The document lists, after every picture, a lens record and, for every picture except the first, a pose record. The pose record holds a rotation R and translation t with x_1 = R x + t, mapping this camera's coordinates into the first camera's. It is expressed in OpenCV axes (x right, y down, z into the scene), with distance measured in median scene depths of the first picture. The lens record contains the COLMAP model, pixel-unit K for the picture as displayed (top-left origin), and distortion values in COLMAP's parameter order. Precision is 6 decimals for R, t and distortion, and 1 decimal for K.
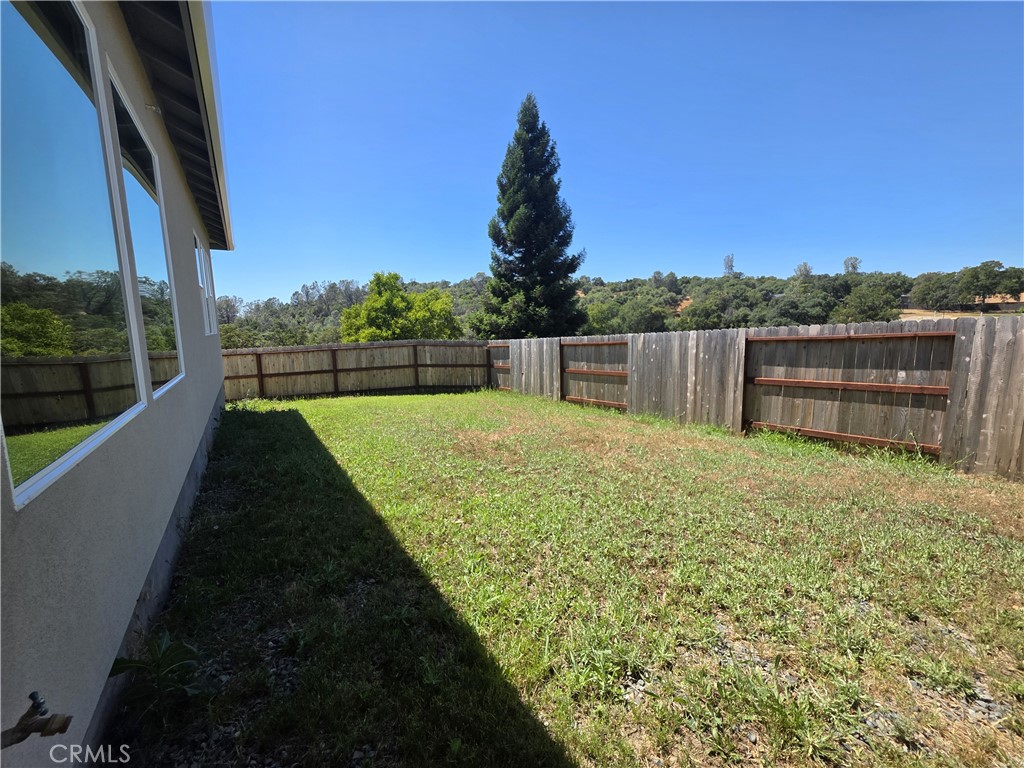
lens RADIAL K [[406.9, 0, 506.0], [0, 406.9, 376.4], [0, 0, 1]] dist [-0.000334, 0.000656]
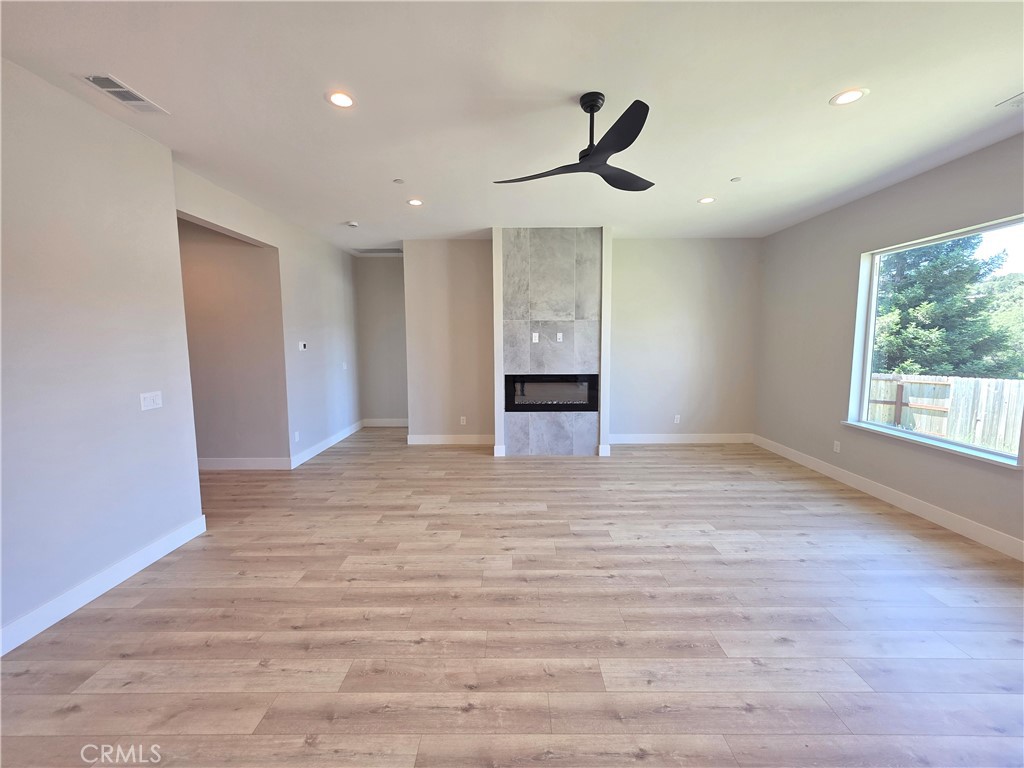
lens RADIAL K [[406.9, 0, 516.5], [0, 406.9, 380.7], [0, 0, 1]] dist [-0.000334, 0.000656]
pose [[0.845762, 0.069686, -0.528991, -0.169219], [-0.079970, 0.996791, 0.003453, -0.006977], [0.527534, 0.039384, 0.848620, -0.108972]]
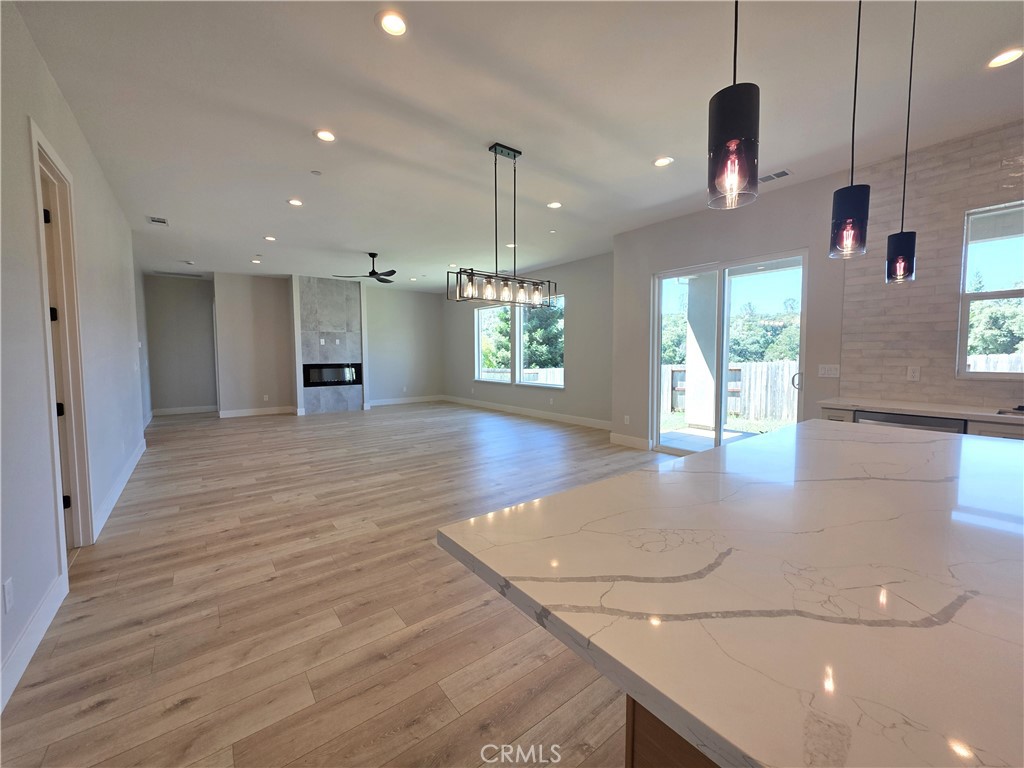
lens RADIAL K [[406.9, 0, 511.0], [0, 406.9, 379.6], [0, 0, 1]] dist [-0.000334, 0.000656]
pose [[0.995535, 0.008826, 0.093979, -0.139244], [-0.002622, 0.997821, -0.065932, 0.031752], [-0.094356, 0.065392, 0.993389, -0.319965]]
